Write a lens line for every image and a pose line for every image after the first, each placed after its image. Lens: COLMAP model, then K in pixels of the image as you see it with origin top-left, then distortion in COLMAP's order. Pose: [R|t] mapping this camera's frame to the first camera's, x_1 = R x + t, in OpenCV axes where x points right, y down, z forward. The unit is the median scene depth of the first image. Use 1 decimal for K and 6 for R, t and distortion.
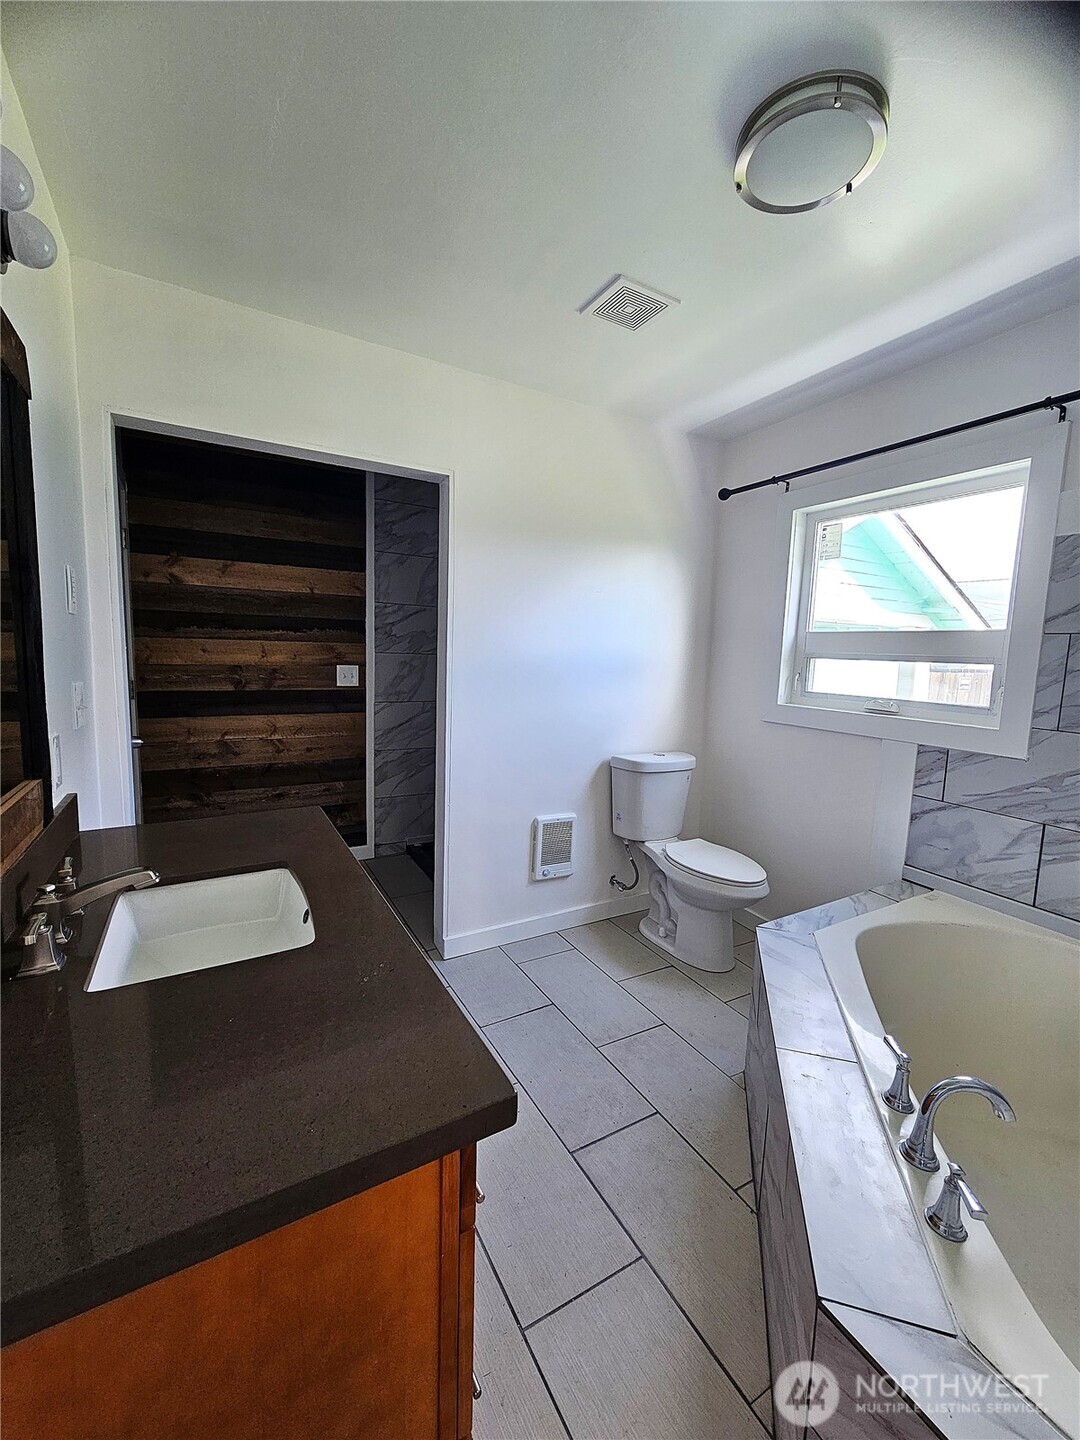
lens RADIAL K [[589.7, 0, 544.2], [0, 589.7, 717.3], [0, 0, 1]] dist [0.001360, -0.000756]
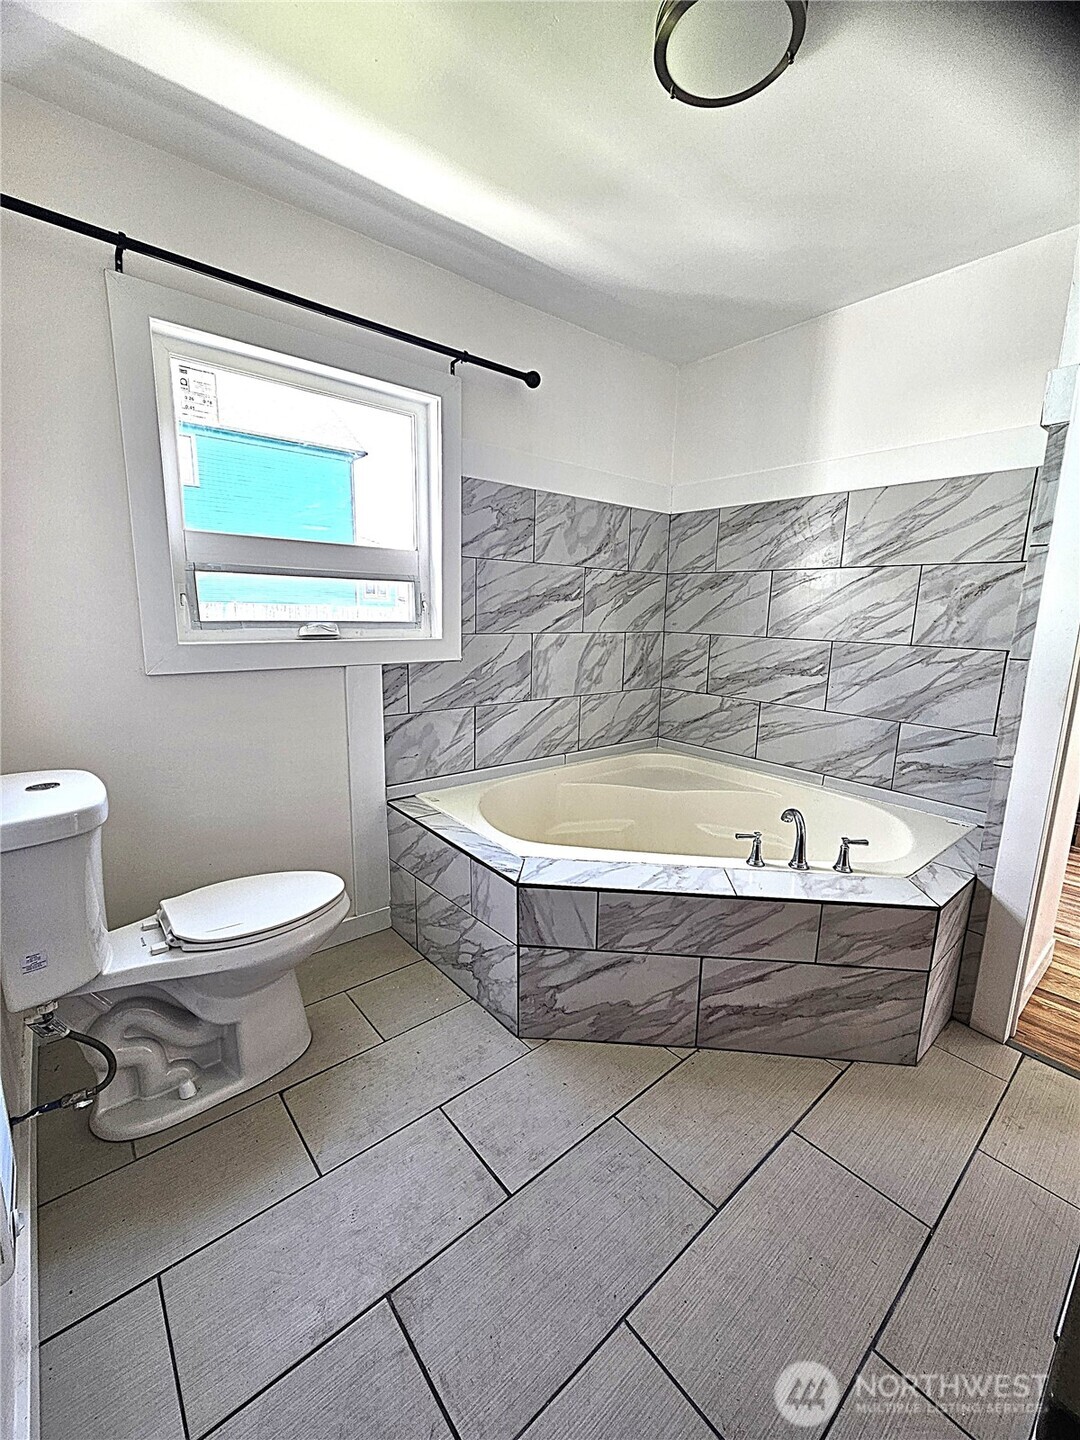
lens RADIAL K [[589.7, 0, 544.2], [0, 589.7, 717.3], [0, 0, 1]] dist [0.001360, -0.000756]
pose [[-0.181516, -0.216234, 0.959320, -0.394445], [0.085798, 0.968323, 0.234498, -0.079940], [-0.979638, 0.124873, -0.157214, 0.947020]]
